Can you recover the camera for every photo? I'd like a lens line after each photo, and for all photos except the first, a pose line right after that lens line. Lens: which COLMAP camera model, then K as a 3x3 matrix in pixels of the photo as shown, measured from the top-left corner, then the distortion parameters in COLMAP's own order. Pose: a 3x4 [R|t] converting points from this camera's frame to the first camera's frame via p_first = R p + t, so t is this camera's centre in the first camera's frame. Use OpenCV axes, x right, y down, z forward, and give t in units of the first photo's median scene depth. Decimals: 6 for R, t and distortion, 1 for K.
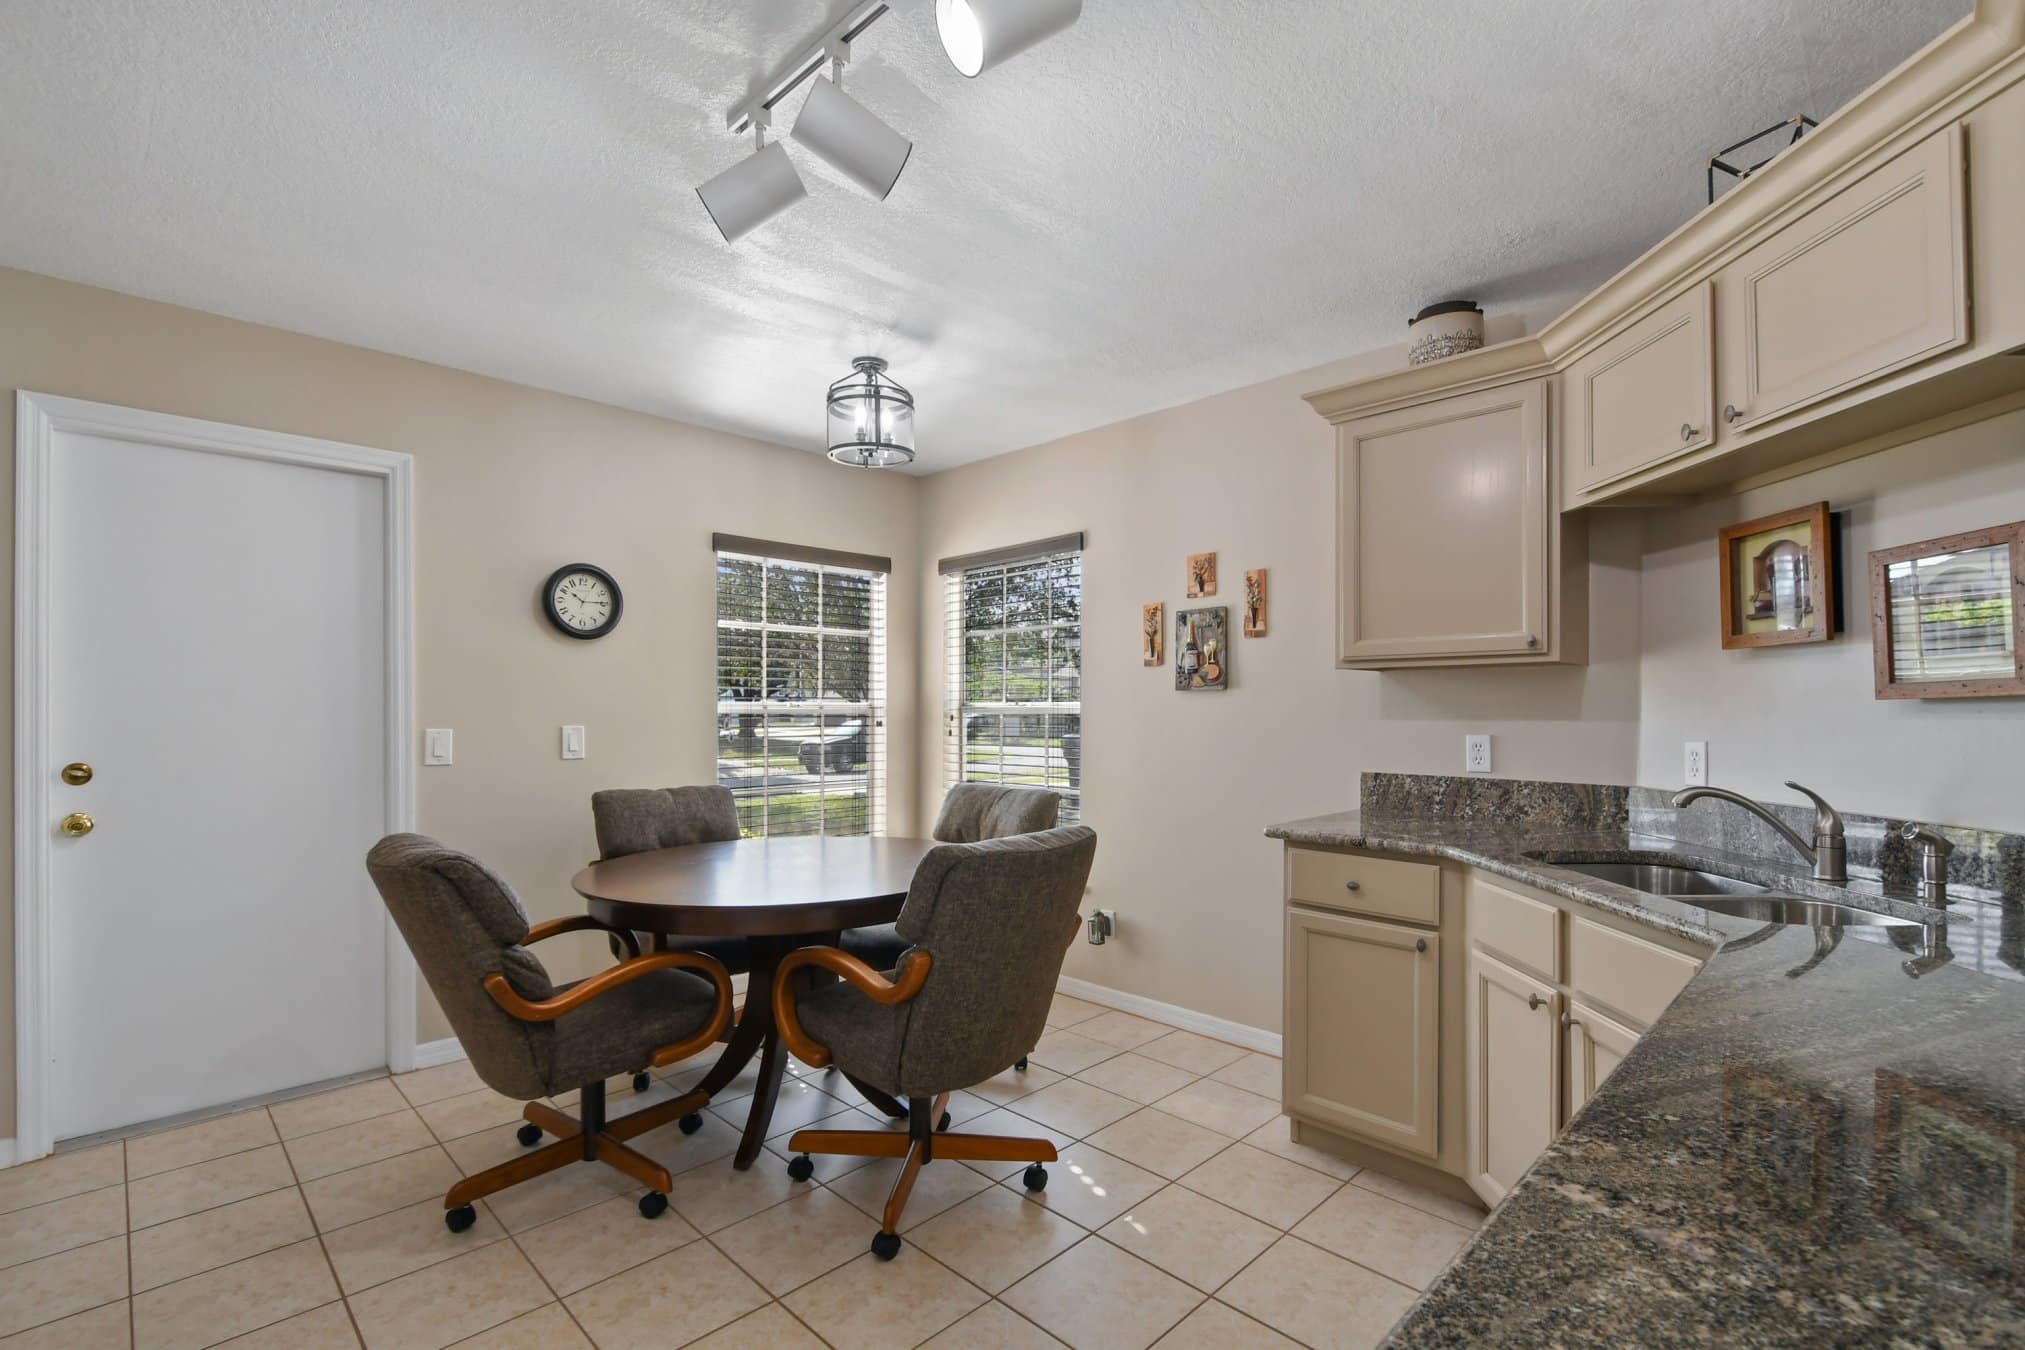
lens RADIAL K [[909.0, 0, 1017.2], [0, 909.0, 707.2], [0, 0, 1]] dist [-0.001275, -0.000402]
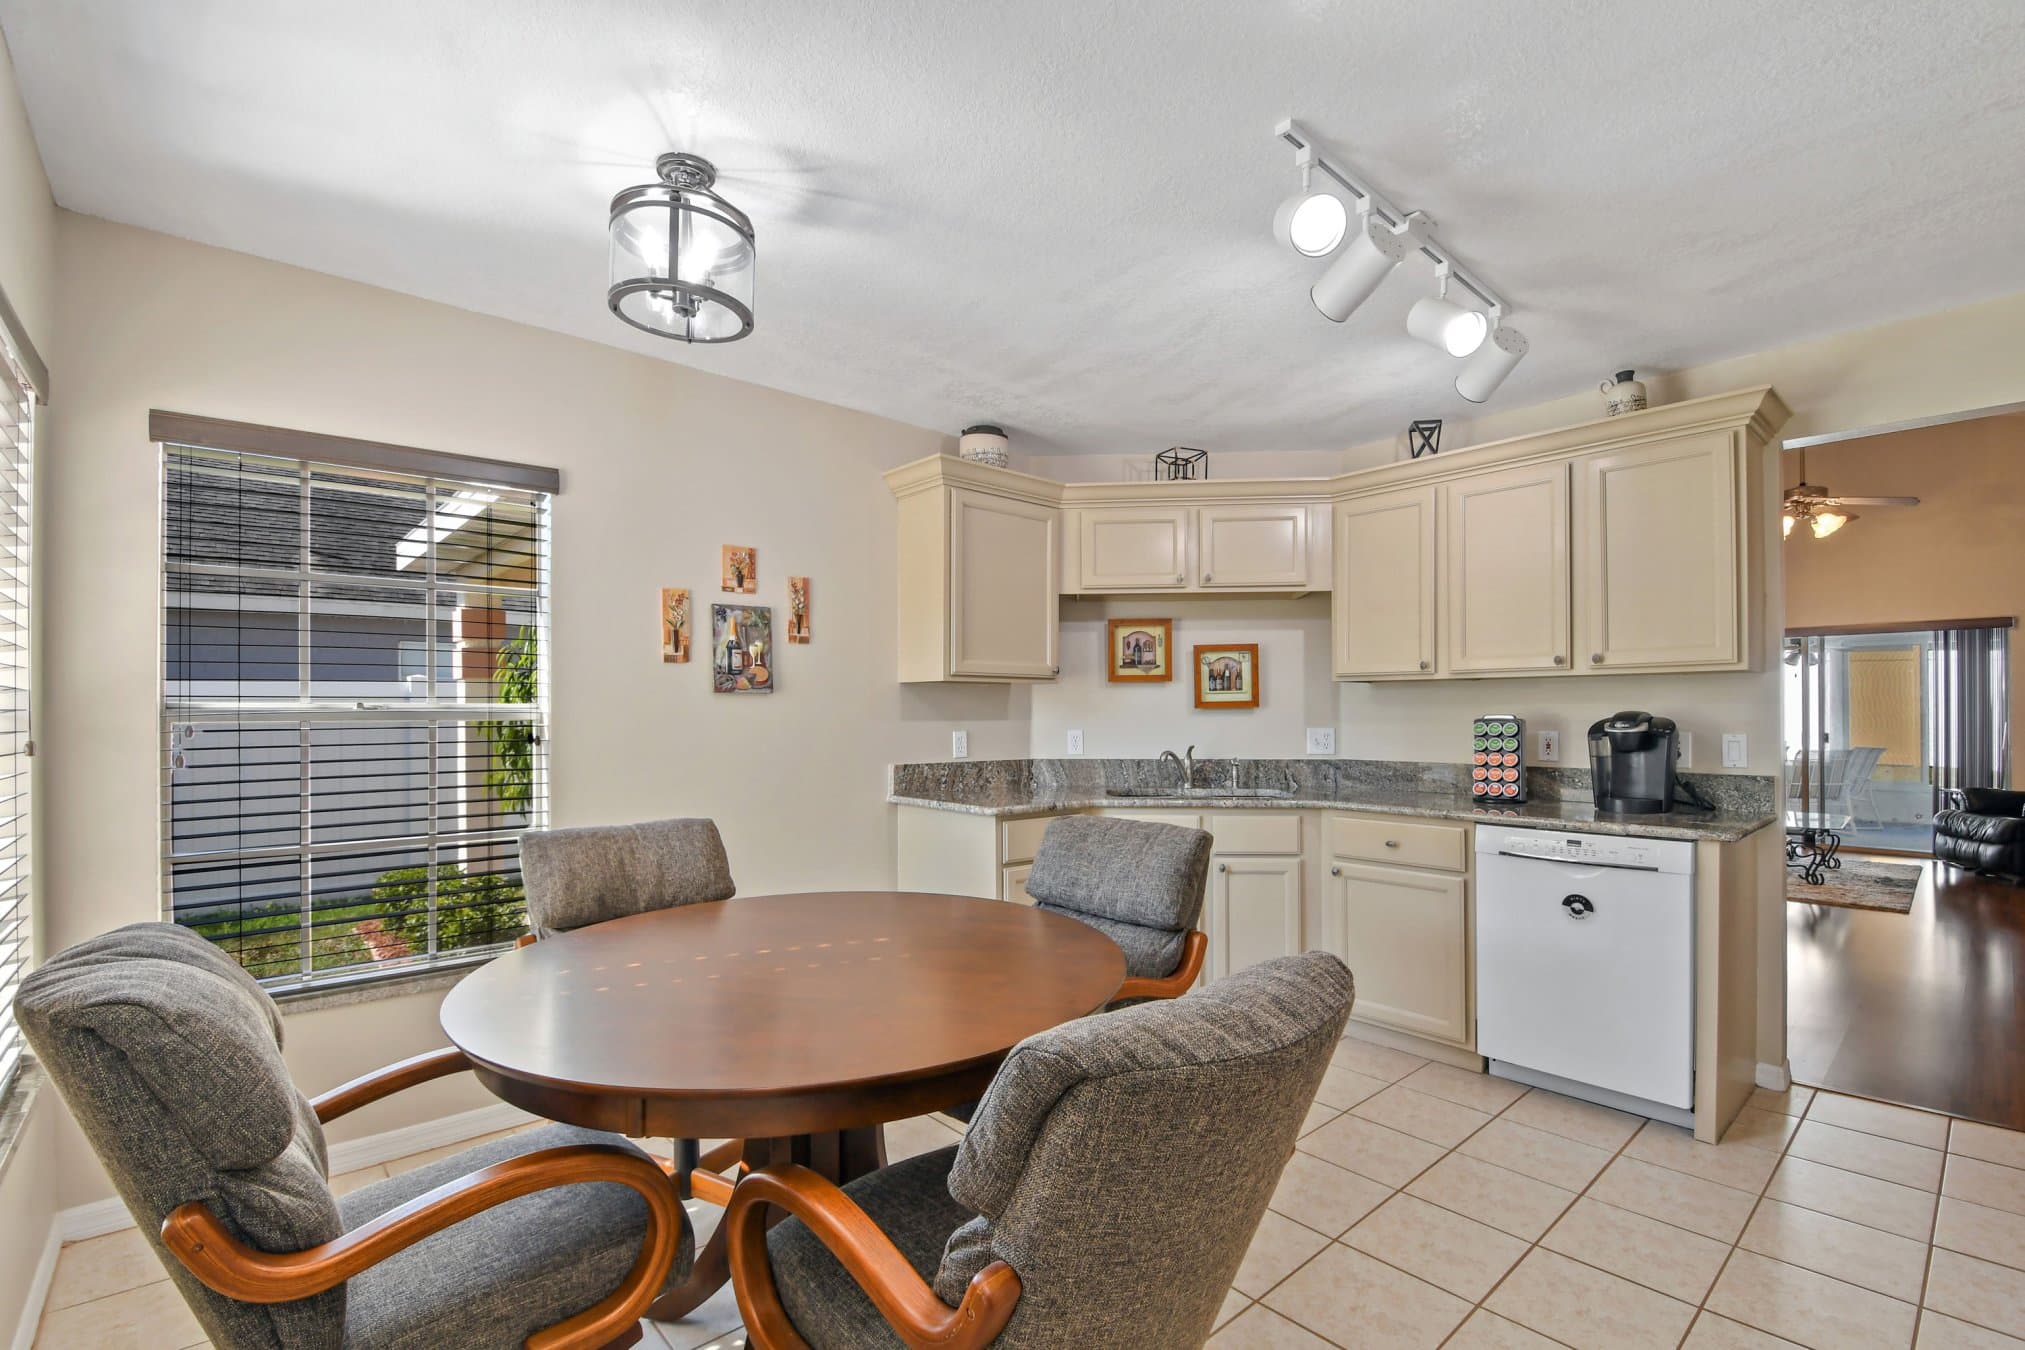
lens RADIAL K [[909.0, 0, 1017.1], [0, 909.0, 708.4], [0, 0, 1]] dist [-0.001275, -0.000402]
pose [[0.059368, -0.005407, 0.998222, -0.733650], [-0.008914, 0.999943, 0.005946, -0.011431], [-0.998196, -0.009252, 0.059316, 0.682743]]
